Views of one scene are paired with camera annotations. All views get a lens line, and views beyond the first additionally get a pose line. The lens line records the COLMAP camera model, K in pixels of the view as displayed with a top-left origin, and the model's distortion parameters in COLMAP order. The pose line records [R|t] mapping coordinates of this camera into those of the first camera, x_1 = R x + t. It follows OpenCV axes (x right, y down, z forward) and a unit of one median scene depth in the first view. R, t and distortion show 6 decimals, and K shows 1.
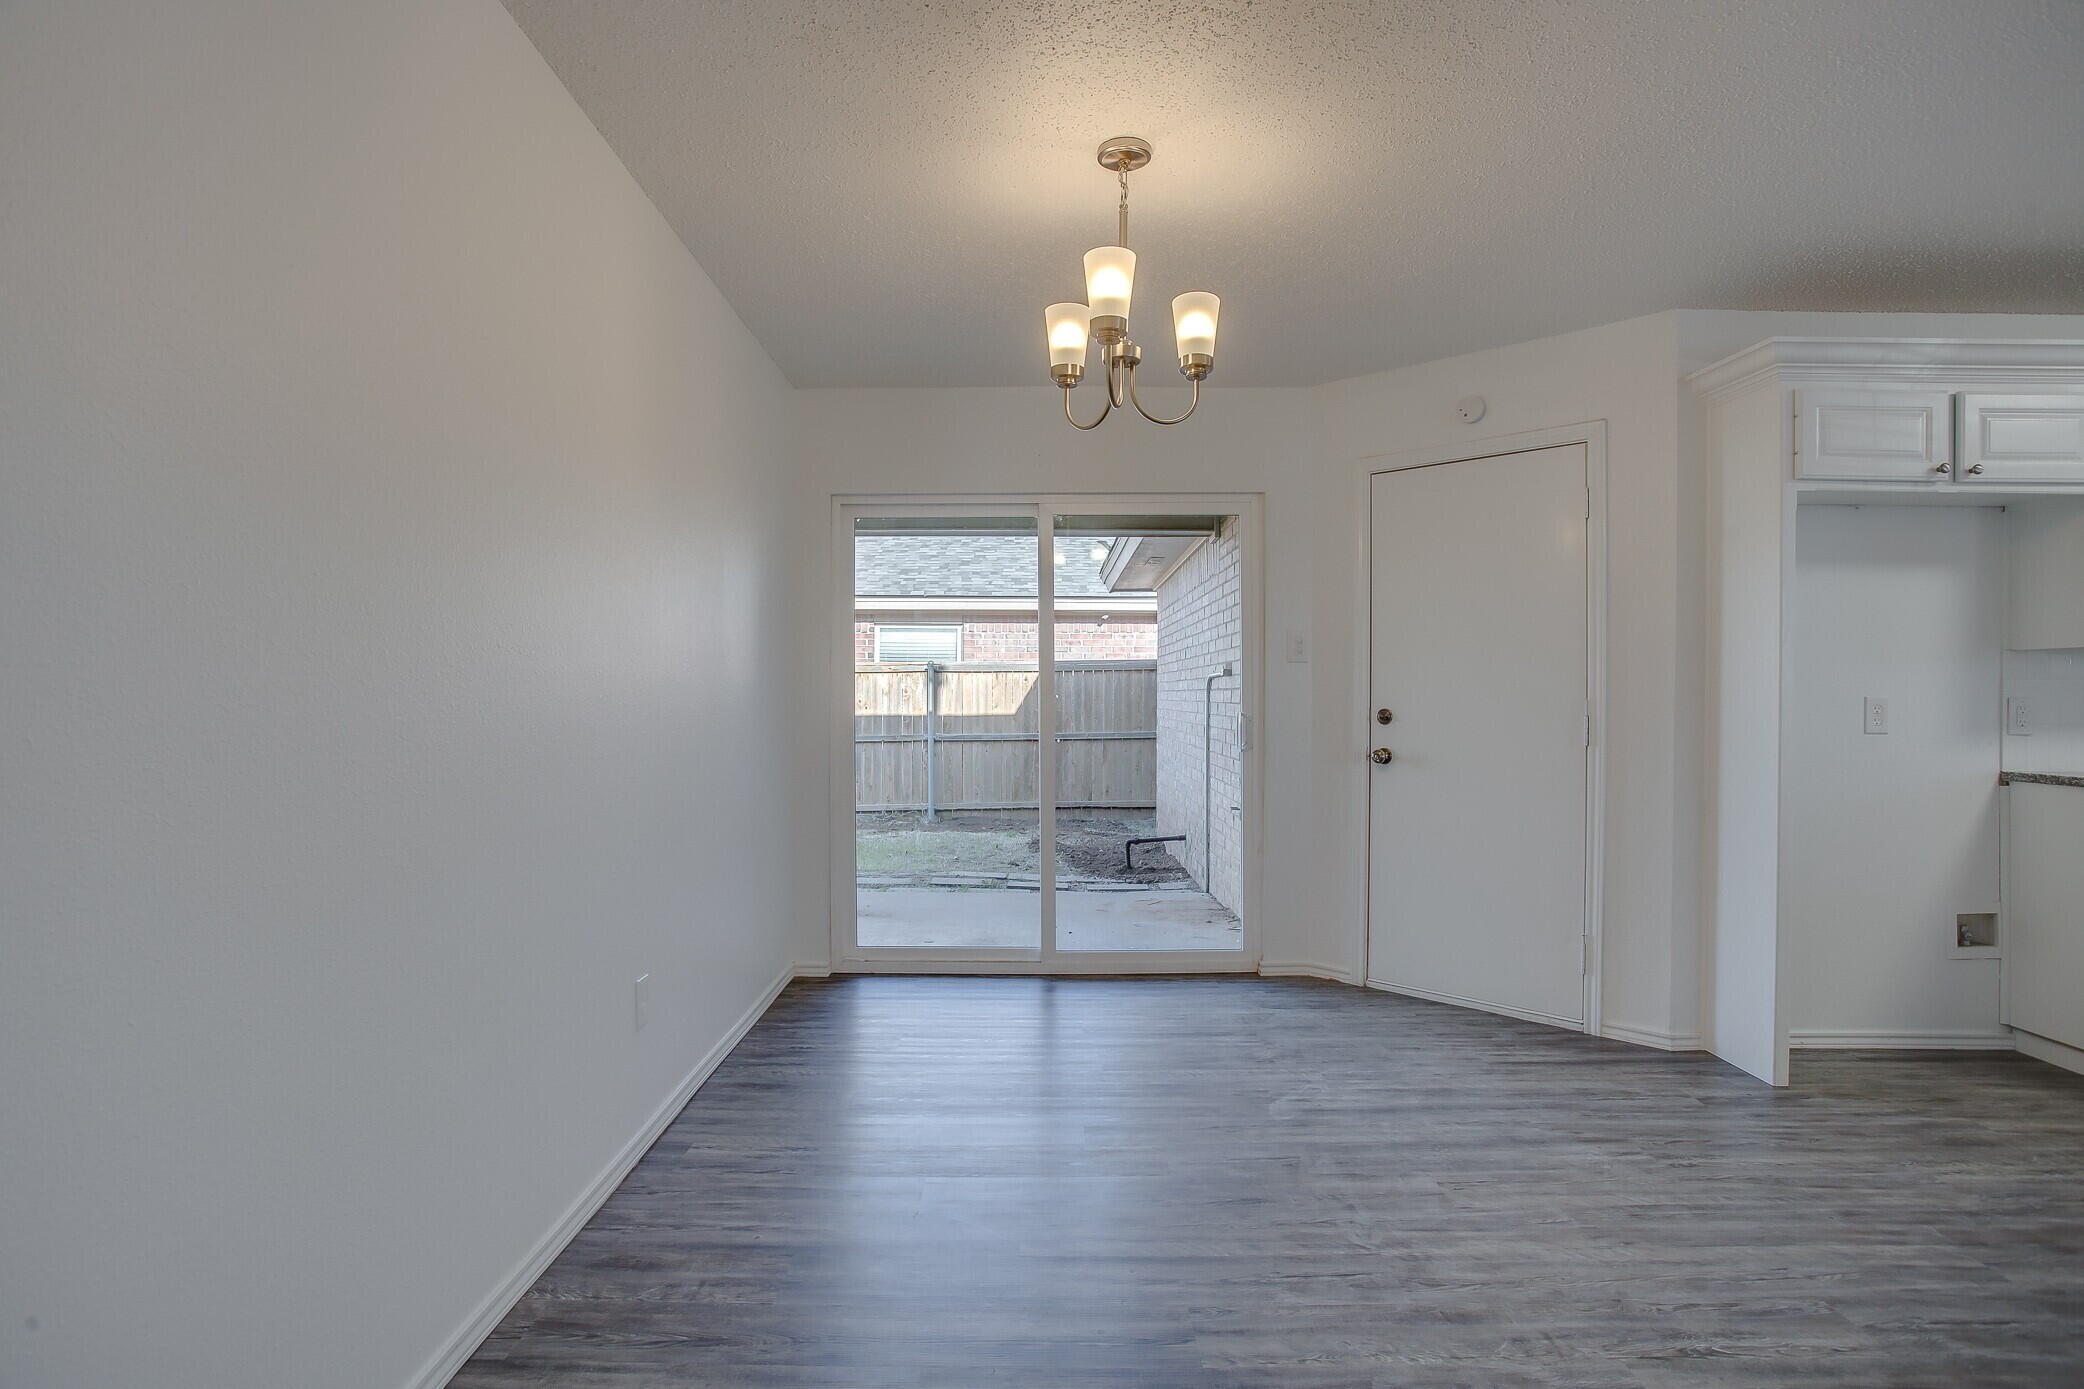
lens RADIAL K [[1019.4, 0, 1040.4], [0, 1019.4, 696.3], [0, 0, 1]] dist [-0.057097, 0.020839]
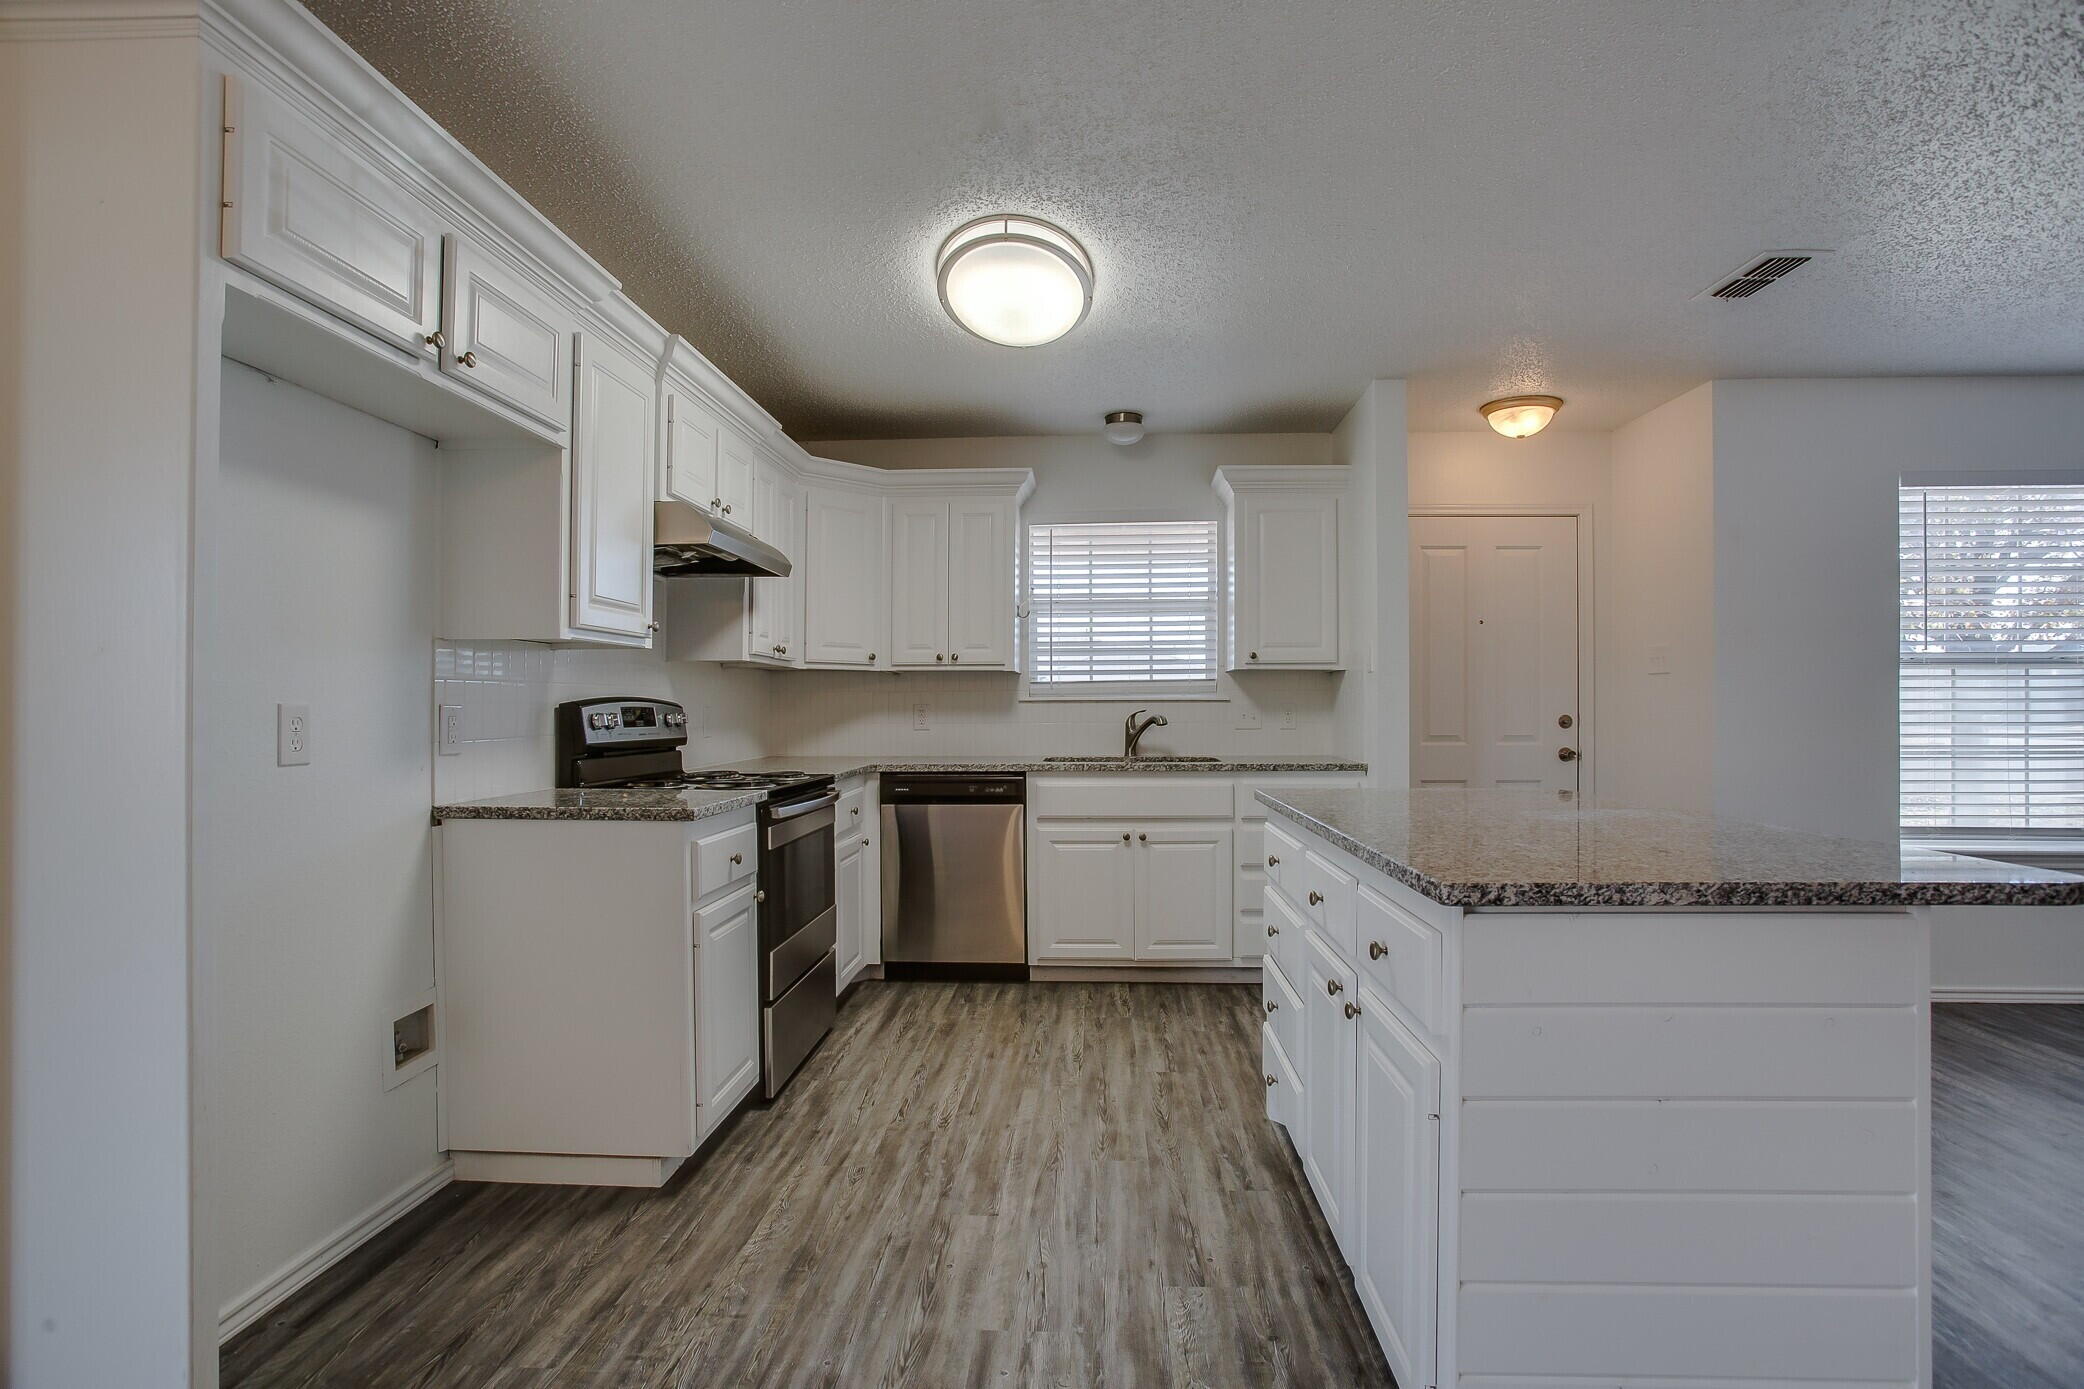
lens RADIAL K [[1019.4, 0, 1040.2], [0, 1019.4, 706.9], [0, 0, 1]] dist [-0.057097, 0.020839]
pose [[0.054751, -0.007706, 0.998470, 0.279805], [-0.003856, 0.999961, 0.007929, -0.003929], [-0.998493, -0.004284, 0.054719, 0.533397]]
